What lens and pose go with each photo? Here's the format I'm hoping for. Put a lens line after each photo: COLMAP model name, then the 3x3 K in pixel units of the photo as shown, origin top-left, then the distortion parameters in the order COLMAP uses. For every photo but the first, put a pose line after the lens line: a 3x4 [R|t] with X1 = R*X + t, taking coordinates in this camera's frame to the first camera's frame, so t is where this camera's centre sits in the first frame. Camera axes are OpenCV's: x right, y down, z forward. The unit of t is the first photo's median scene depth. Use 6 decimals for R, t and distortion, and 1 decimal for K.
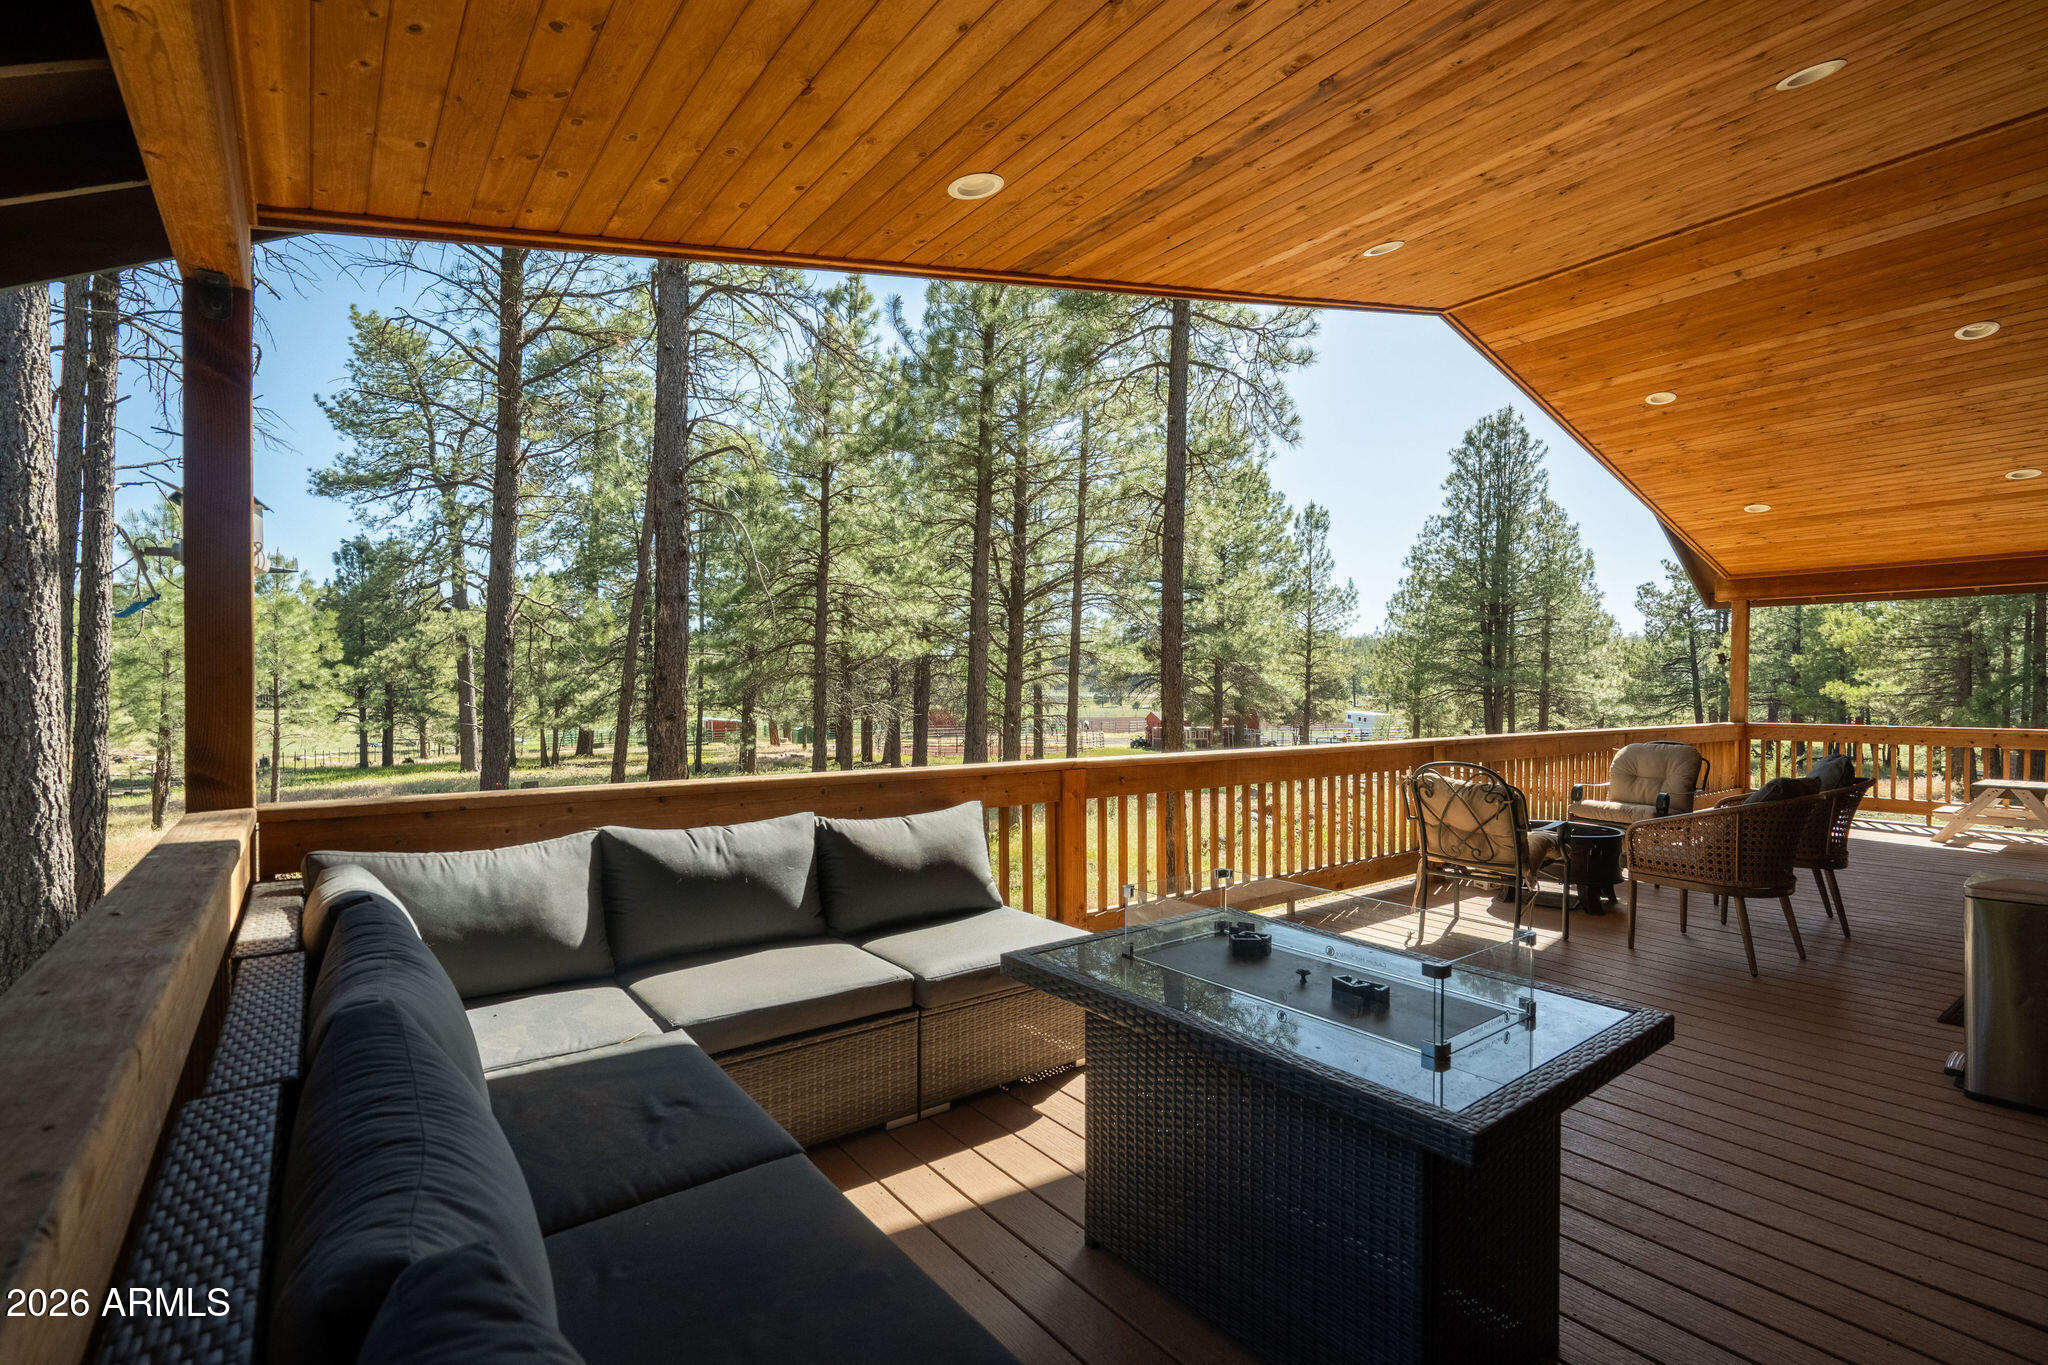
lens RADIAL K [[930.3, 0, 1024.4], [0, 930.3, 684.3], [0, 0, 1]] dist [0.000022, -0.000045]
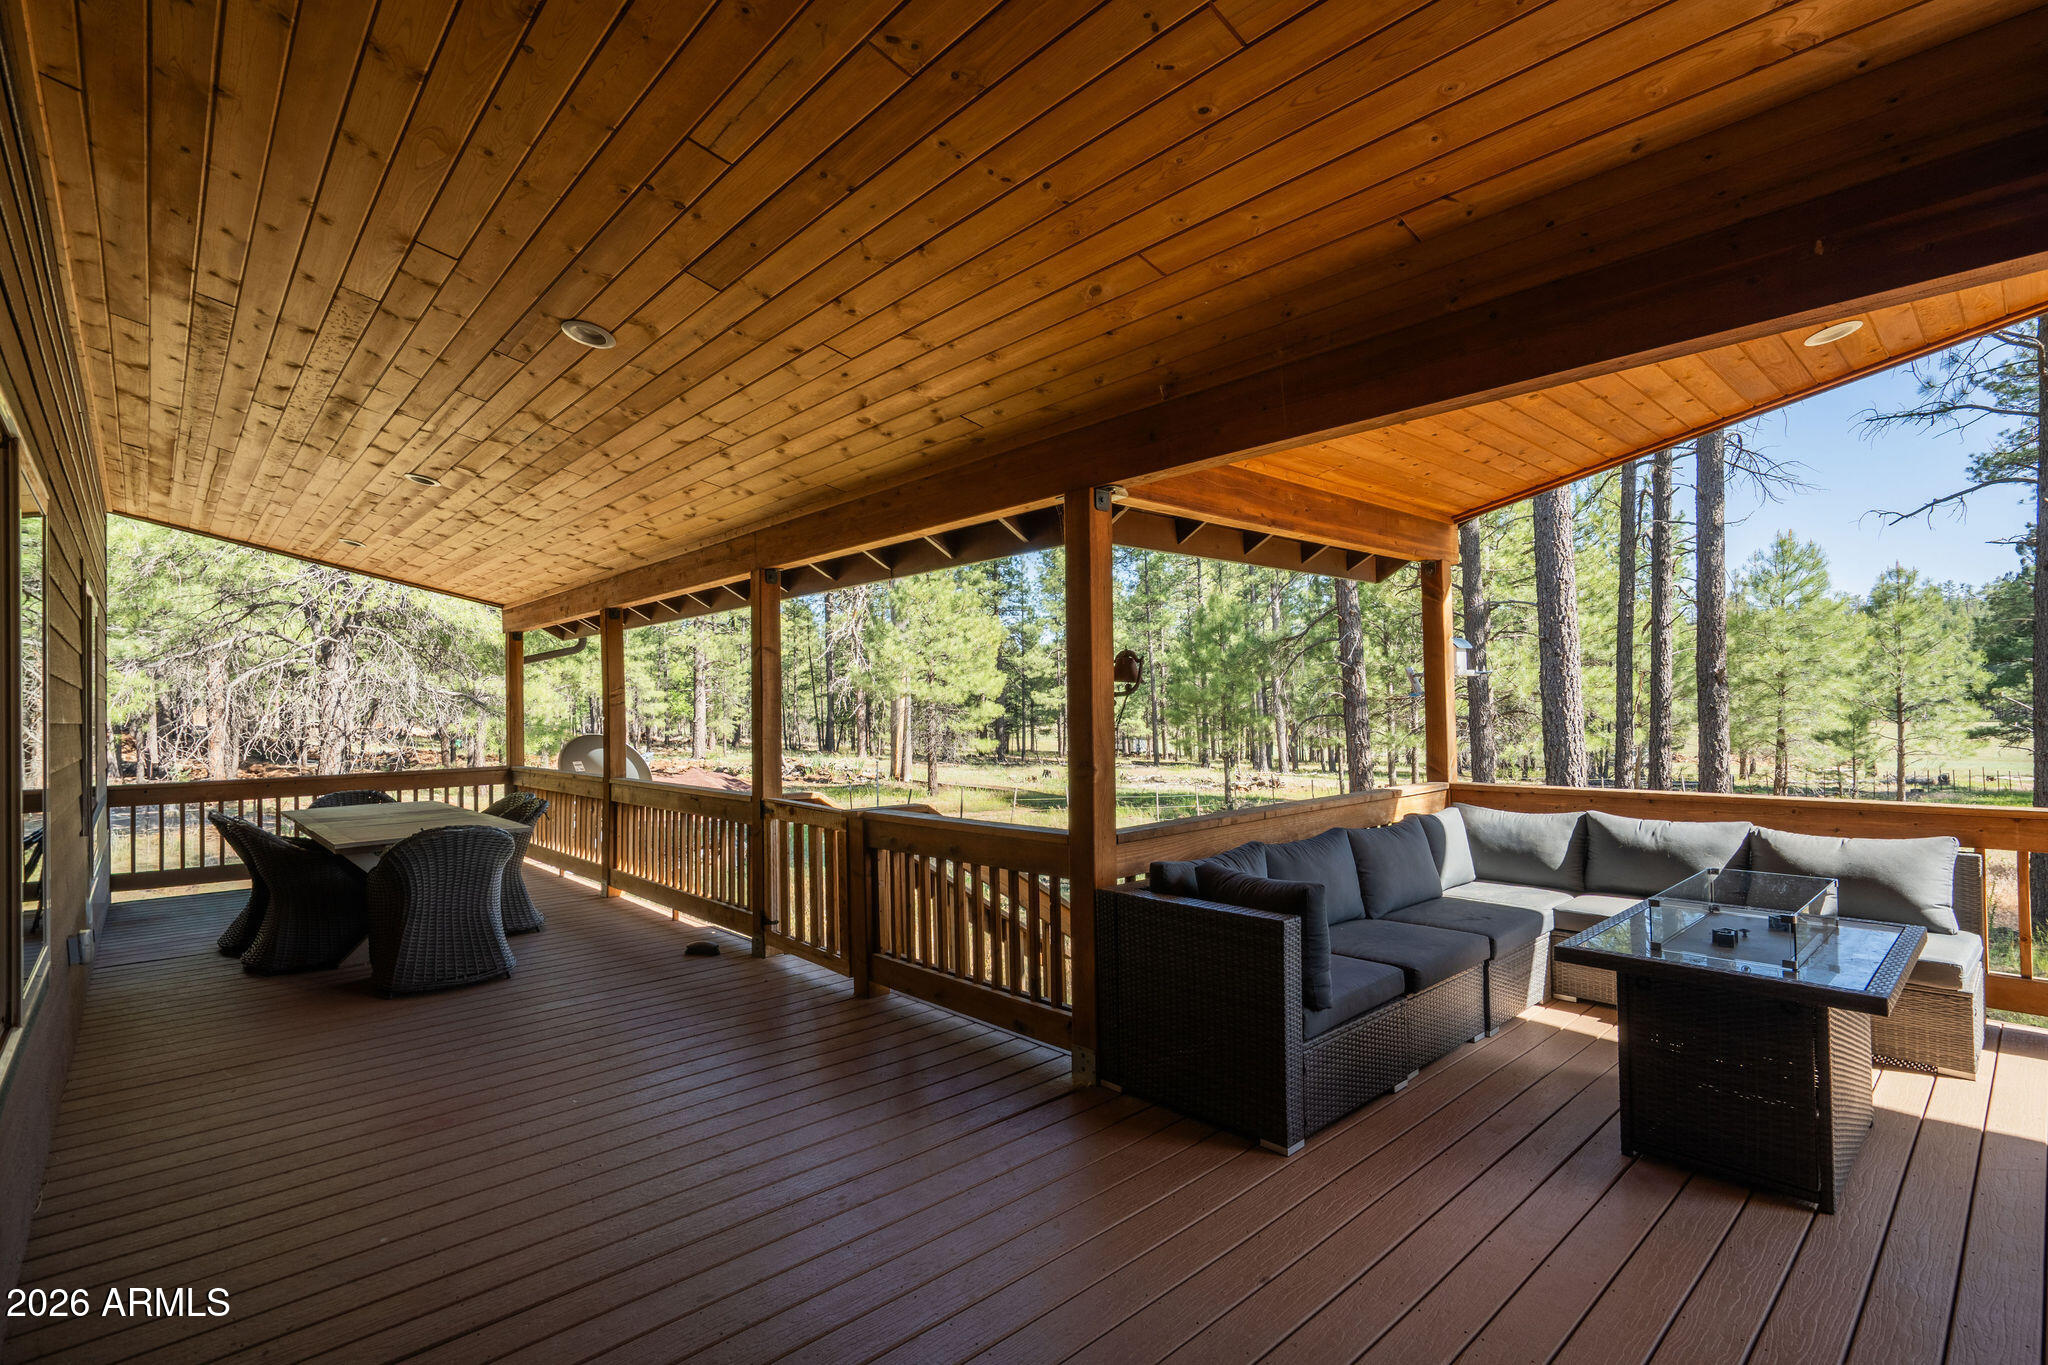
lens RADIAL K [[930.3, 0, 1022.0], [0, 930.3, 696.0], [0, 0, 1]] dist [0.000022, -0.000045]
pose [[0.096190, -0.019667, -0.995169, 1.098714], [0.019690, 0.999647, -0.017852, -0.050534], [0.995168, -0.017878, 0.096544, -0.224628]]
